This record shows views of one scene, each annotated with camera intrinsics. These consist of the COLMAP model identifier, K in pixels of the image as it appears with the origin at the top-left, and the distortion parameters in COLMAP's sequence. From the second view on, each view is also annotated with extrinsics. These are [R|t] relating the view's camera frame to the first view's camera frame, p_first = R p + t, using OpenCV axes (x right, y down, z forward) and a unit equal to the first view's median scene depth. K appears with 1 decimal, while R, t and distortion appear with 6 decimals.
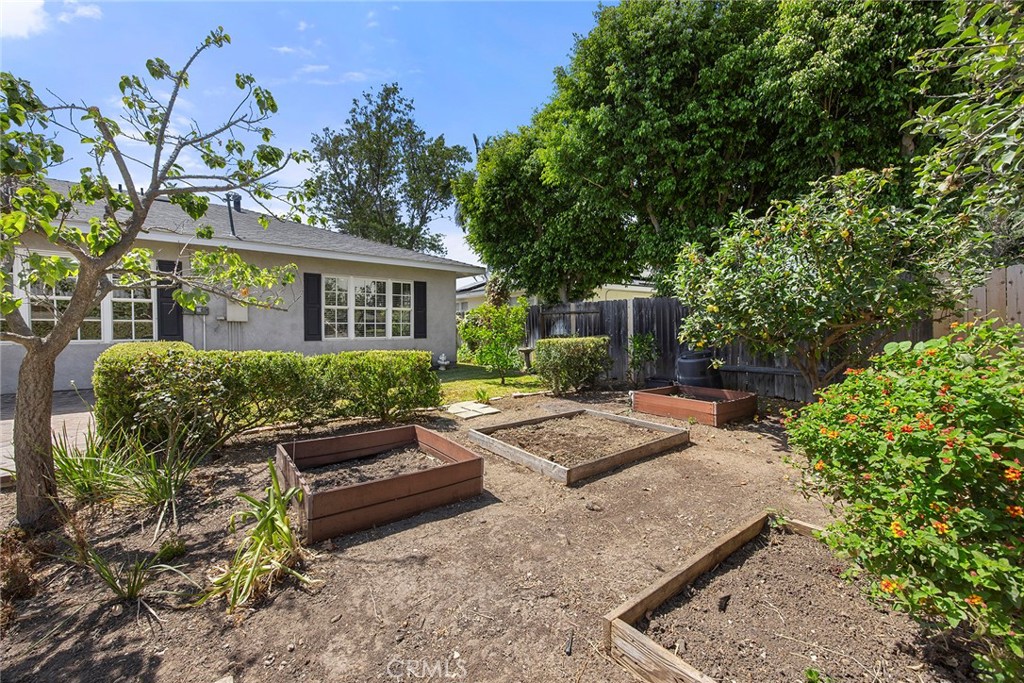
lens RADIAL K [[389.9, 0, 511.2], [0, 389.9, 337.6], [0, 0, 1]] dist [-0.012868, -0.000399]
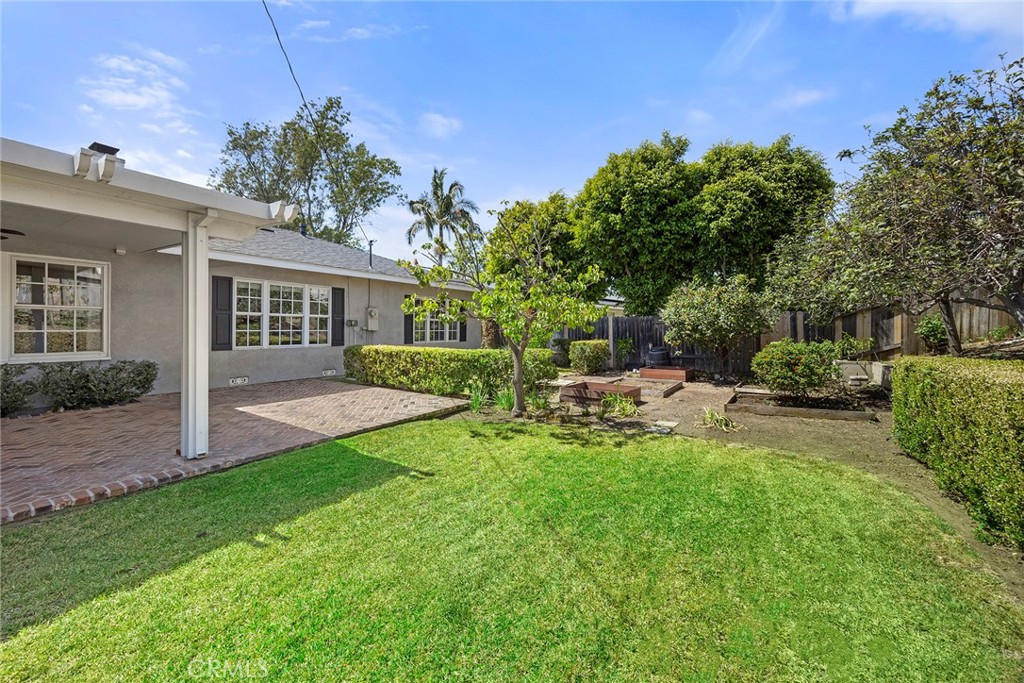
lens RADIAL K [[418.4, 0, 514.1], [0, 418.4, 334.7], [0, 0, 1]] dist [-0.002242, -0.000153]
pose [[0.943339, -0.000340, 0.331829, -0.812355], [0.008963, 0.999661, -0.024458, 0.011310], [-0.331708, 0.026046, 0.943022, -0.628924]]
